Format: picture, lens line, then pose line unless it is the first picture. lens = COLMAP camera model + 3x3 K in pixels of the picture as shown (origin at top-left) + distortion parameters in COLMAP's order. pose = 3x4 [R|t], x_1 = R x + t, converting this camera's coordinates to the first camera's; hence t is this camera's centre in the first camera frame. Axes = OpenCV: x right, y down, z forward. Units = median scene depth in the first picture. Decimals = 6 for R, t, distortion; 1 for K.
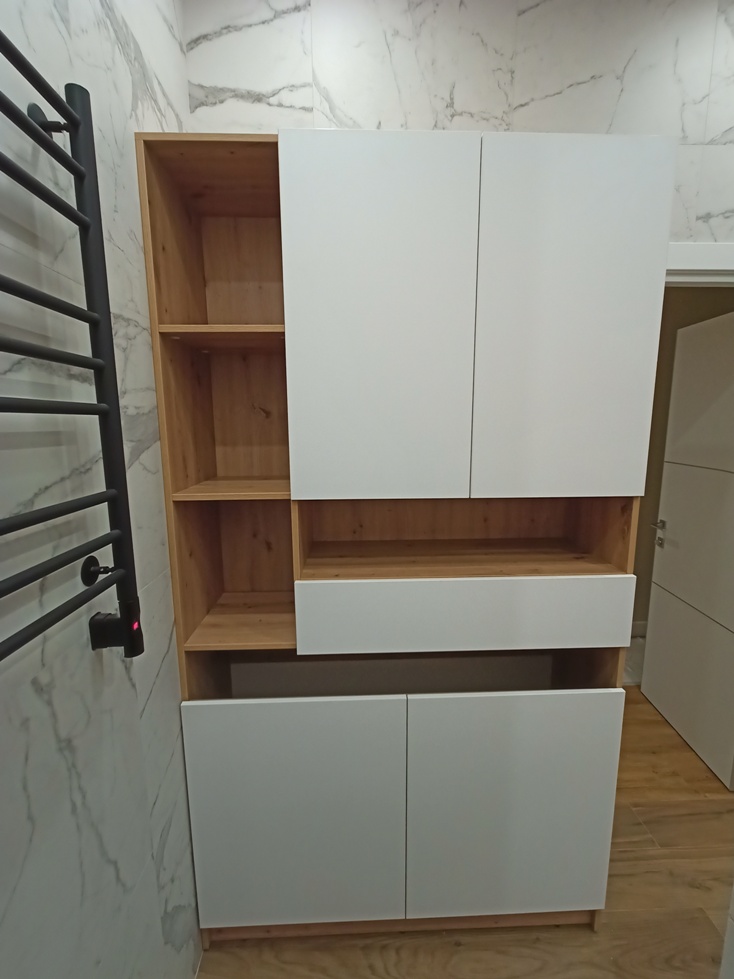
lens RADIAL K [[438.7, 0, 368.3], [0, 438.7, 493.8], [0, 0, 1]] dist [-0.000640, 0.000054]
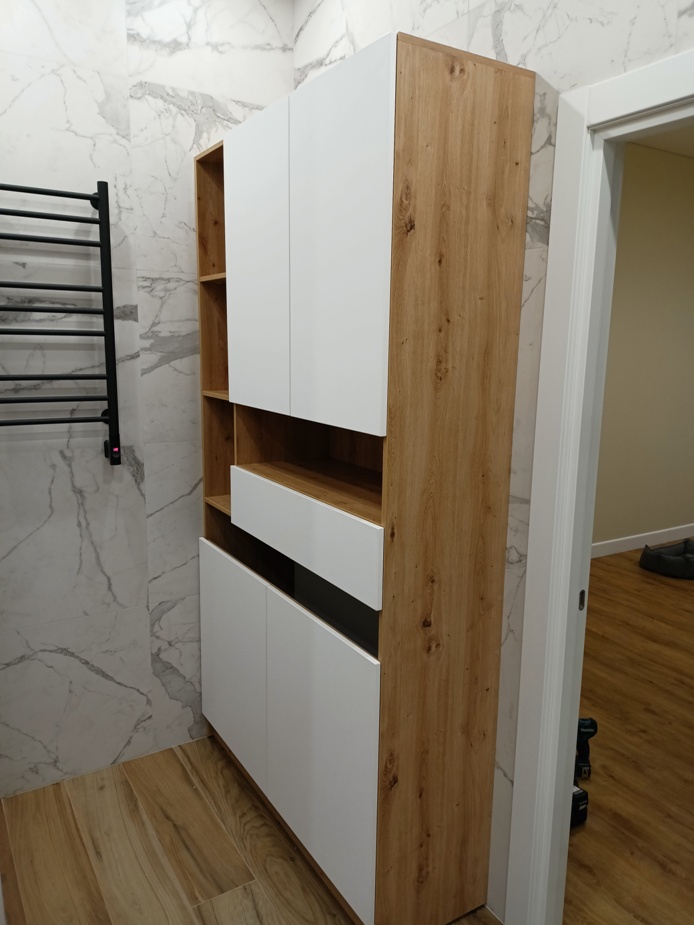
lens RADIAL K [[699.3, 0, 346.8], [0, 699.3, 460.9], [0, 0, 1]] dist [0.036182, -0.016228]
pose [[0.495523, 0.165802, -0.852623, 1.588359], [-0.159482, 0.982291, 0.098330, -0.064857], [0.853828, 0.087253, 0.513191, 0.195940]]
